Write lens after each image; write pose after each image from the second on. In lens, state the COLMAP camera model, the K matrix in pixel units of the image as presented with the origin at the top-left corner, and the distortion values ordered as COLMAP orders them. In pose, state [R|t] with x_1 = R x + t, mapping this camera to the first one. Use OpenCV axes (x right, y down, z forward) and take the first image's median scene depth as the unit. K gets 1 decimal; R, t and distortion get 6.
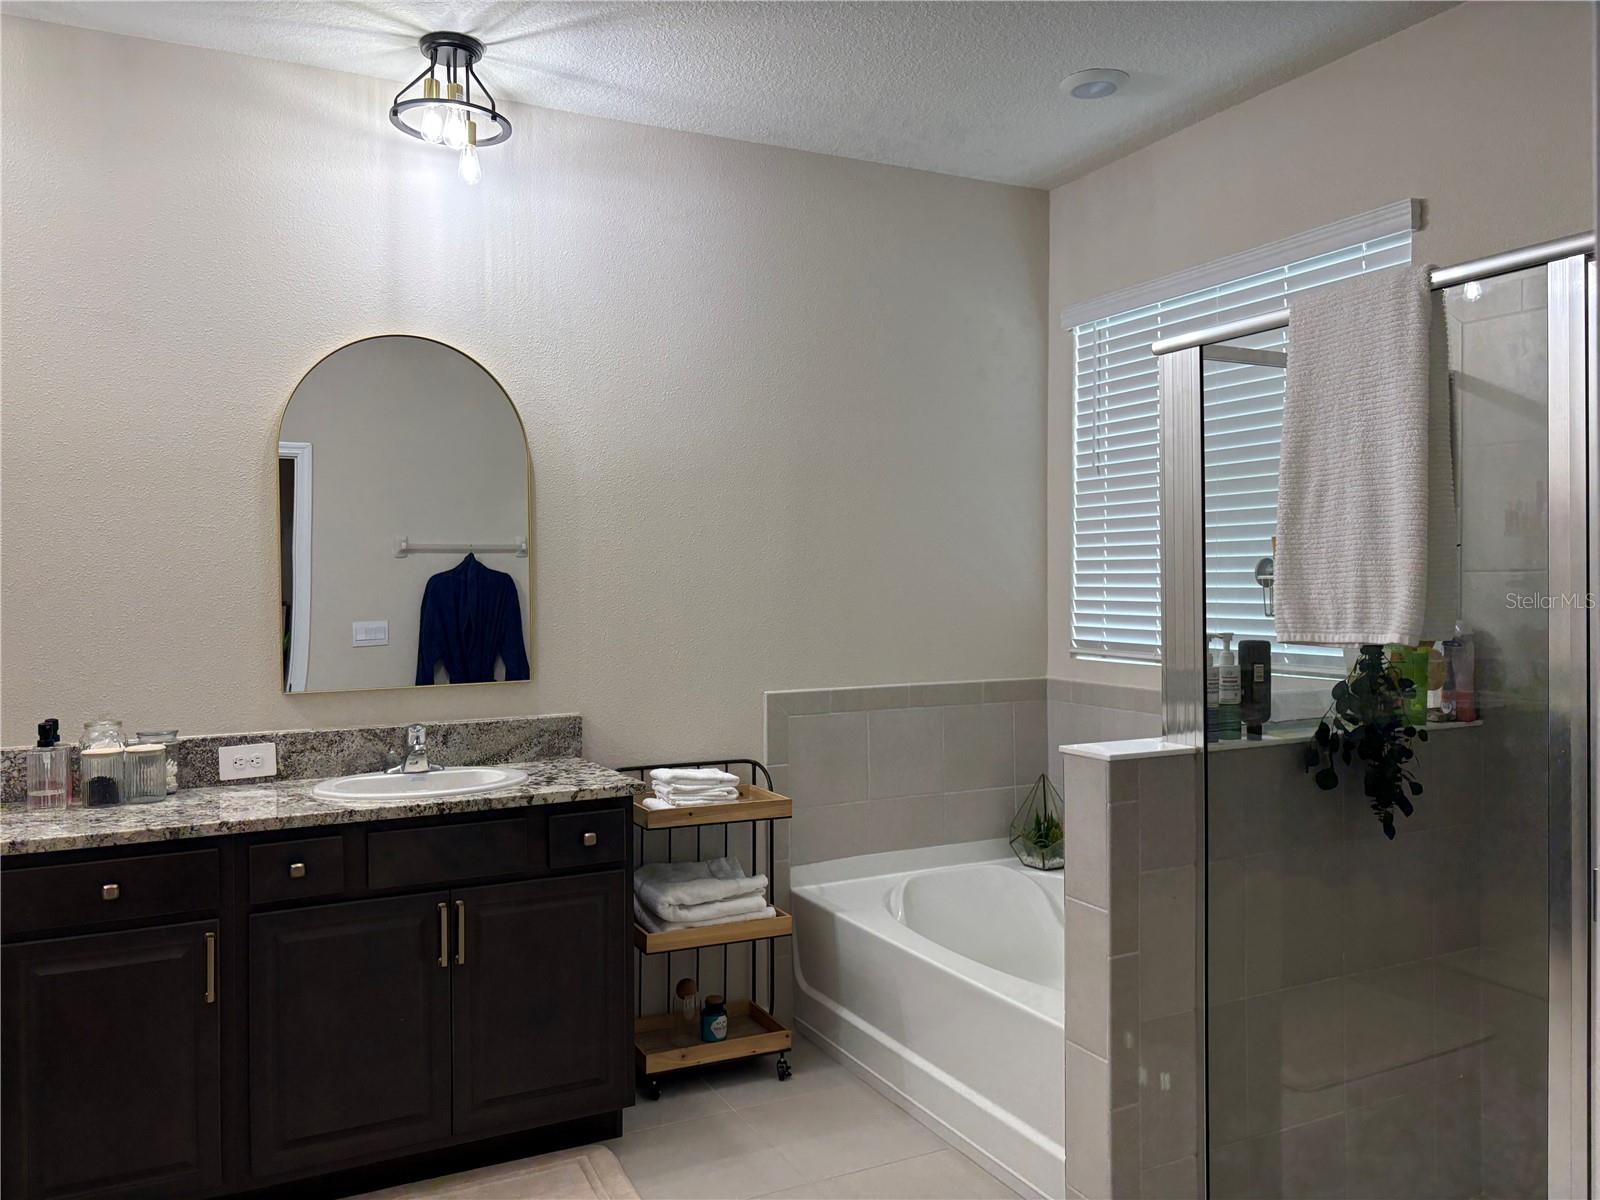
lens RADIAL K [[1217.6, 0, 800.0], [0, 1217.6, 600.0], [0, 0, 1]] dist [0.086301, -0.092601]
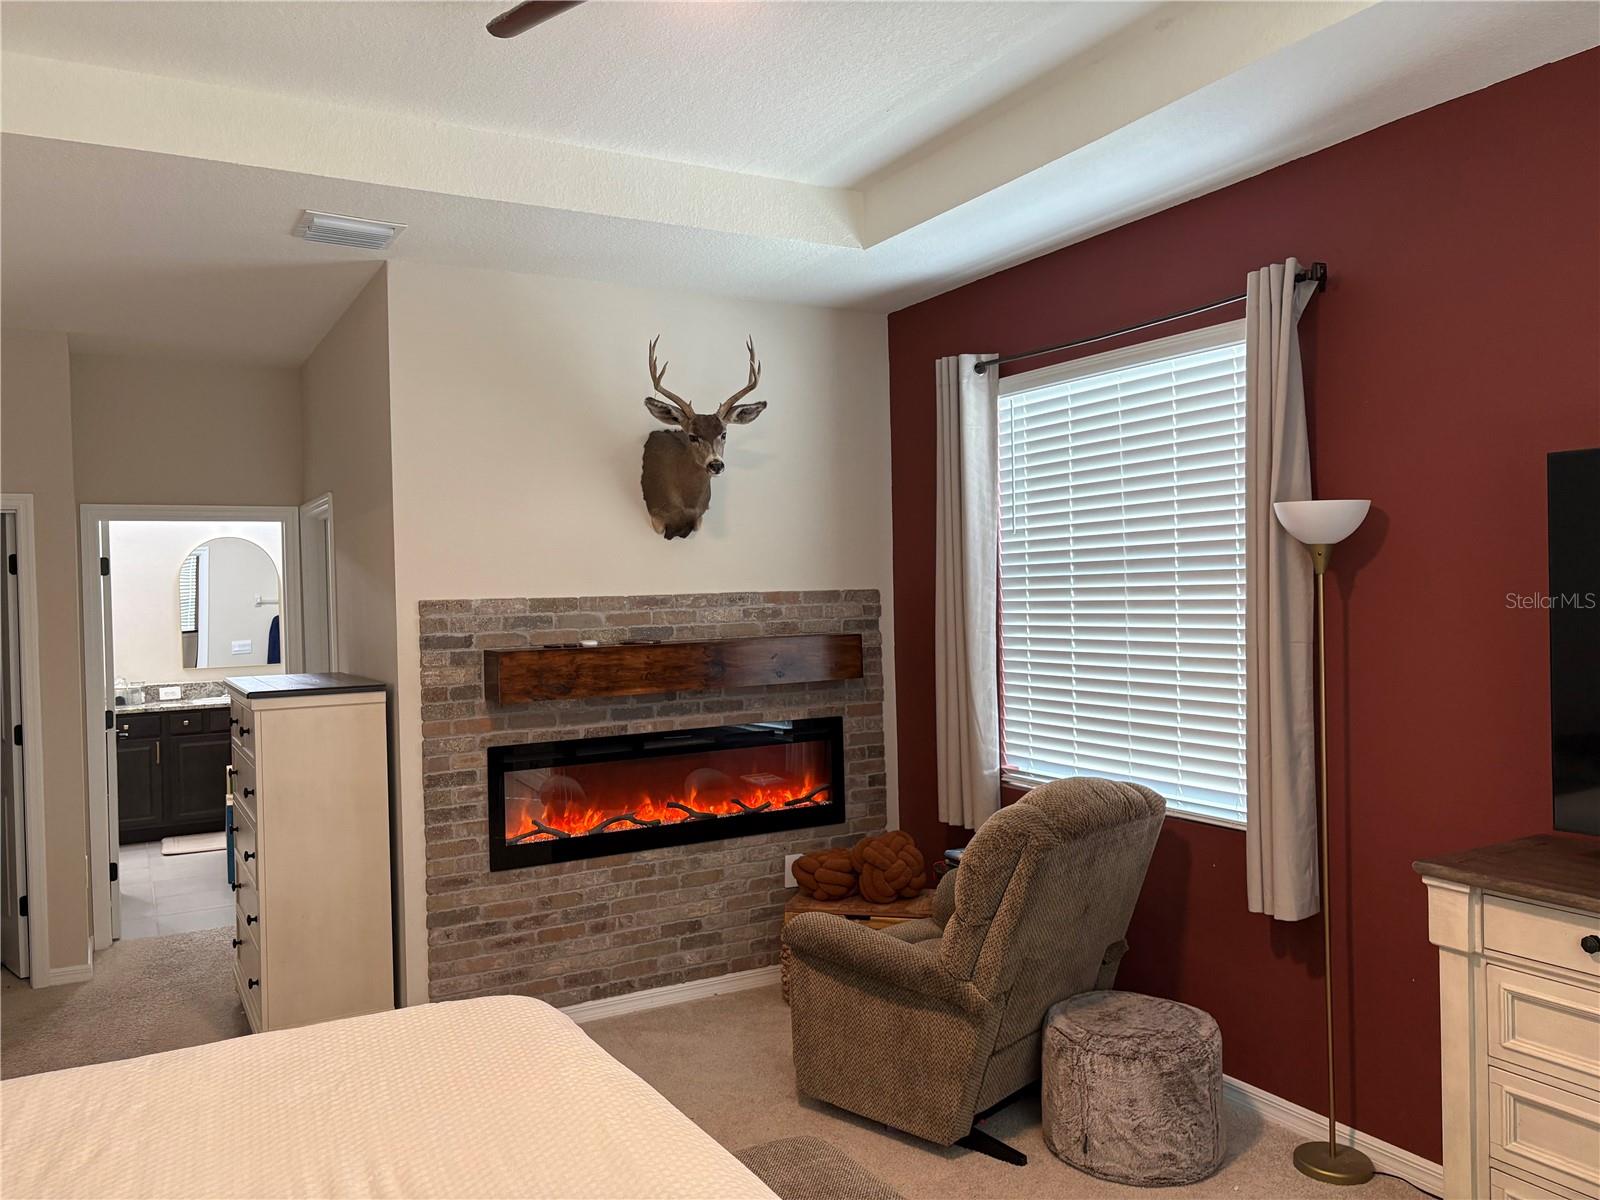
lens RADIAL K [[1217.6, 0, 800.0], [0, 1217.6, 600.0], [0, 0, 1]] dist [0.086301, -0.092601]
pose [[0.999037, -0.020222, 0.038949, 0.883500], [0.020475, 0.999772, -0.006096, -0.034570], [-0.038817, 0.006888, 0.999223, -1.879717]]
